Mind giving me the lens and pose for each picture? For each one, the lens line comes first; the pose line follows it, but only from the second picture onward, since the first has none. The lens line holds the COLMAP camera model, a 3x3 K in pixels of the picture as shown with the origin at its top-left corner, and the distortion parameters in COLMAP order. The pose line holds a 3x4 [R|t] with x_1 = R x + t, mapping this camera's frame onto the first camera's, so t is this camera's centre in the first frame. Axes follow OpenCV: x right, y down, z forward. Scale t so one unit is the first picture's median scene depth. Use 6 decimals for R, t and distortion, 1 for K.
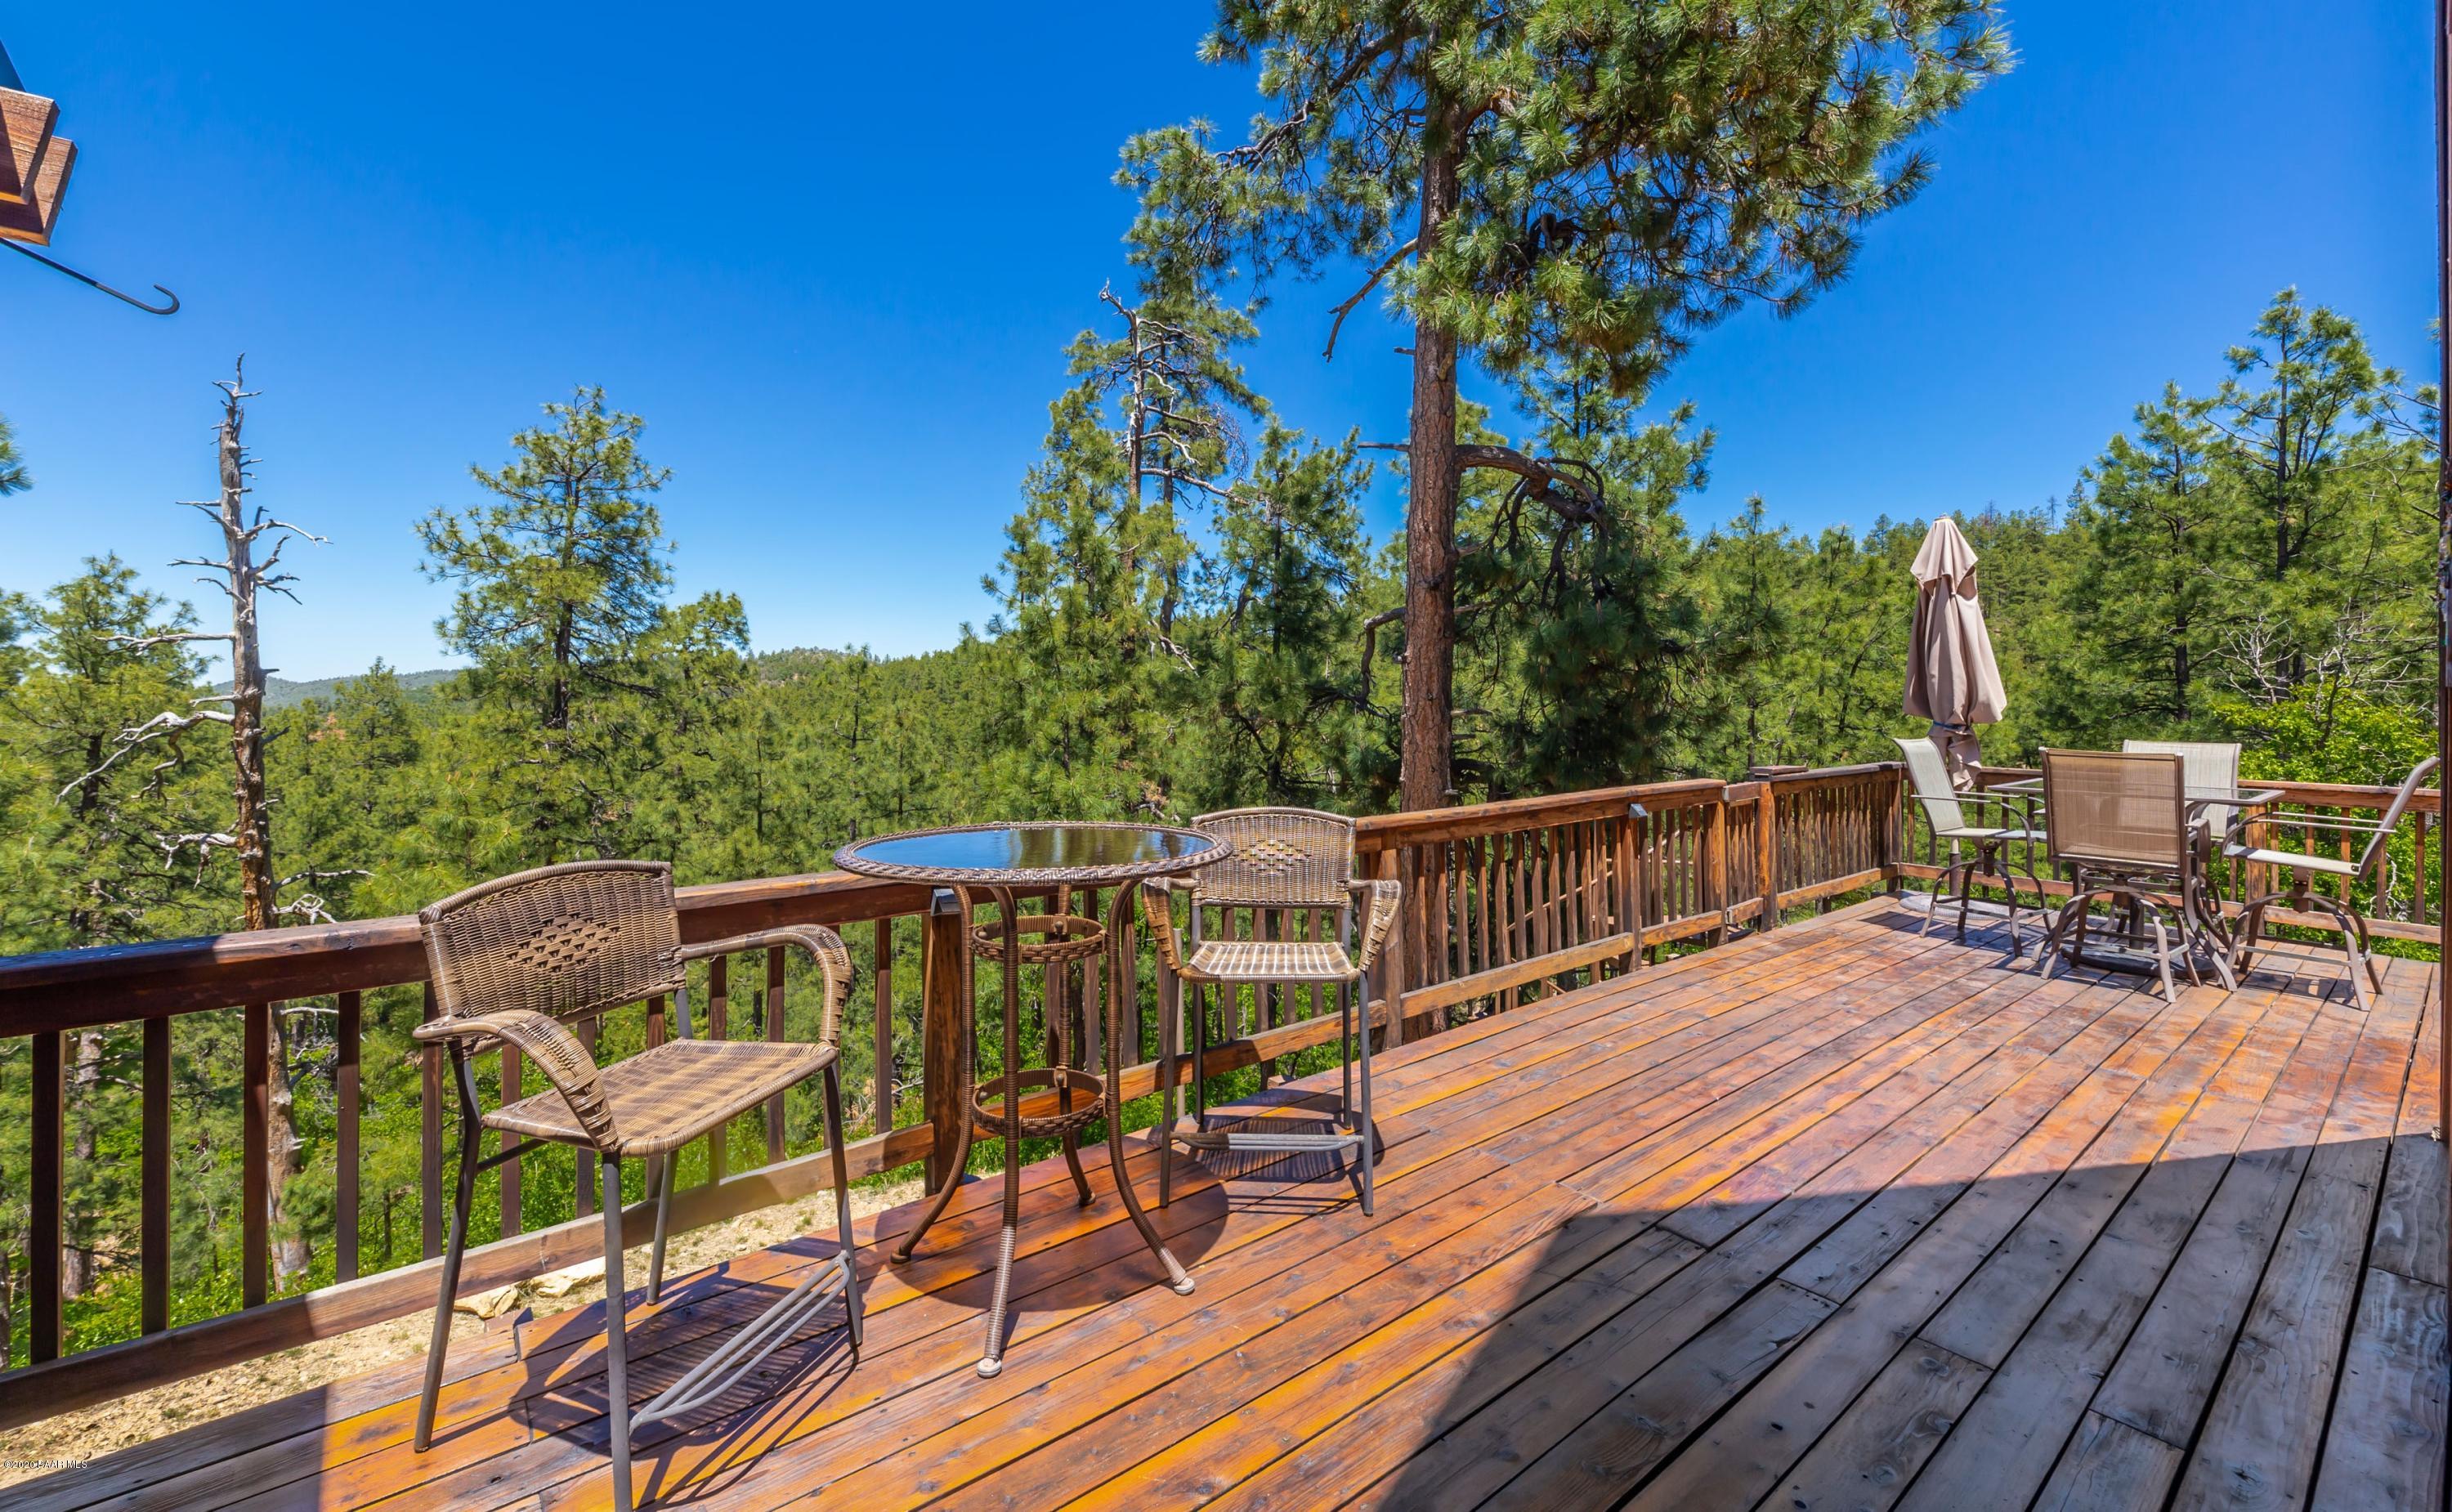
lens RADIAL K [[1021.9, 0, 1209.8], [0, 1021.9, 702.0], [0, 0, 1]] dist [0.001687, 0.000004]
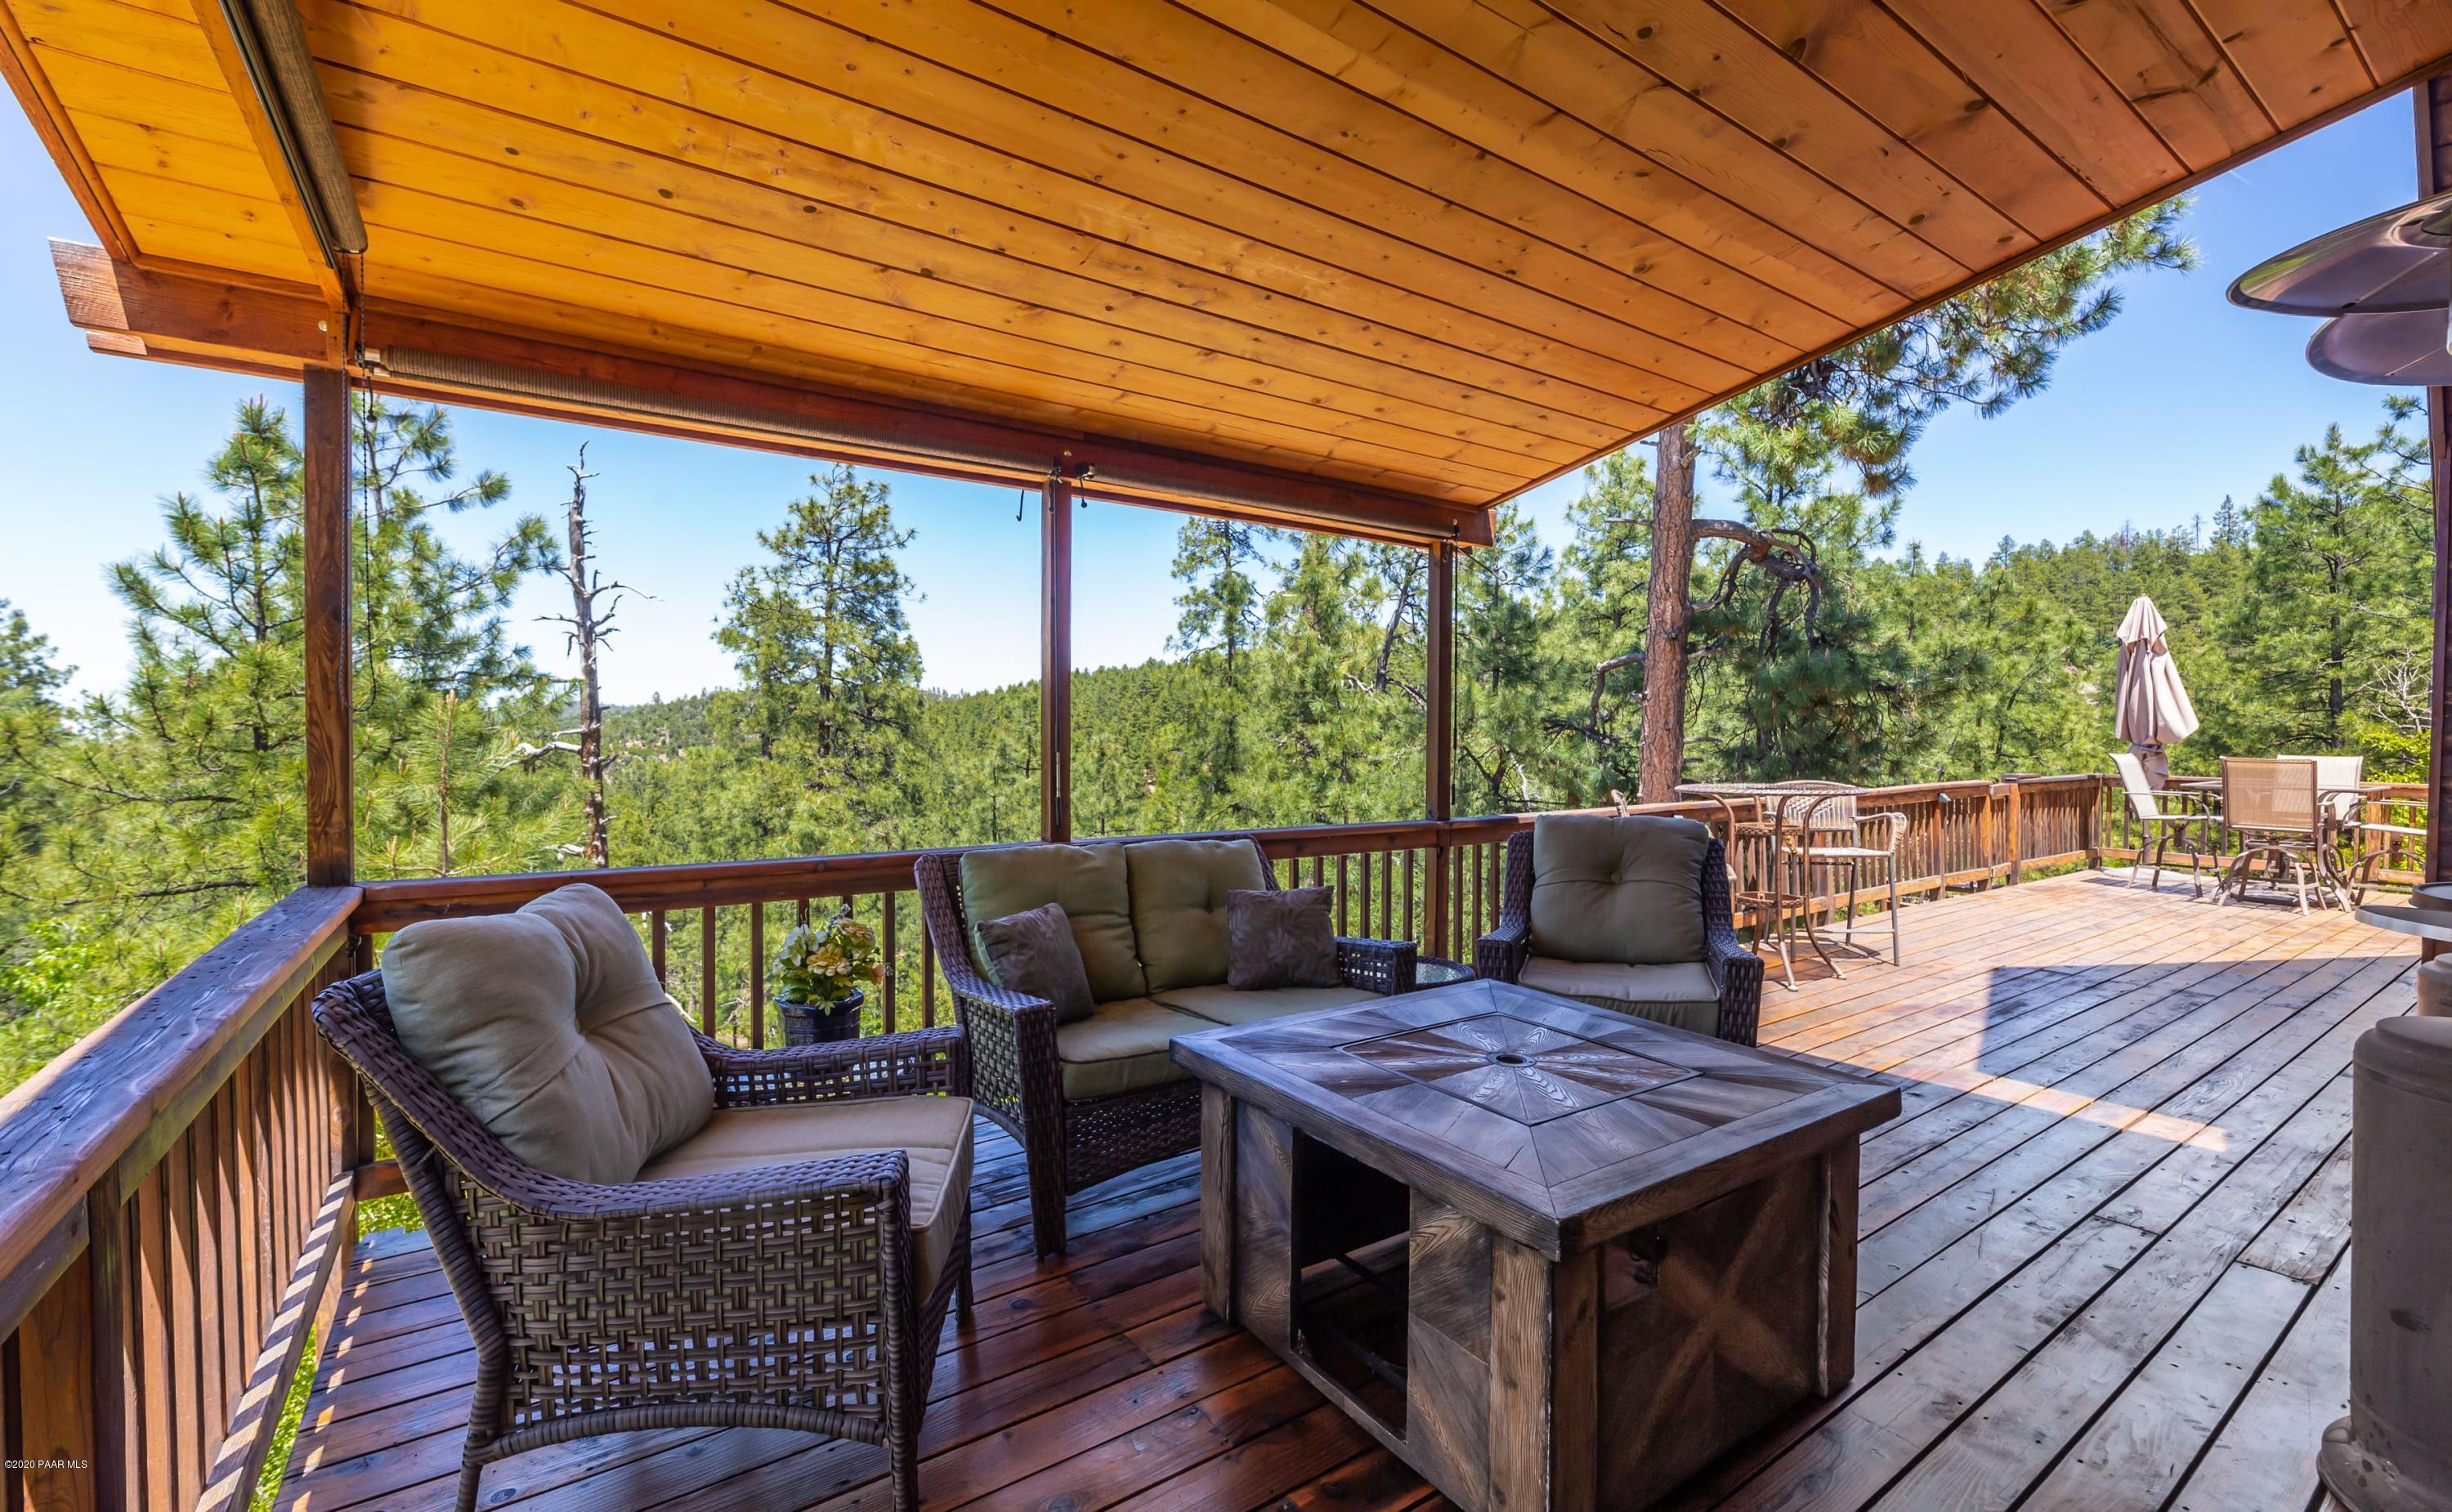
lens RADIAL K [[1013.6, 0, 1226.0], [0, 1013.6, 756.0], [0, 0, 1]] dist [0.013193, -0.007775]
pose [[0.997419, 0.000047, -0.071802, -0.158580], [0.001431, 0.999788, 0.020534, 0.002491], [0.071788, -0.020584, 0.997208, -0.177027]]
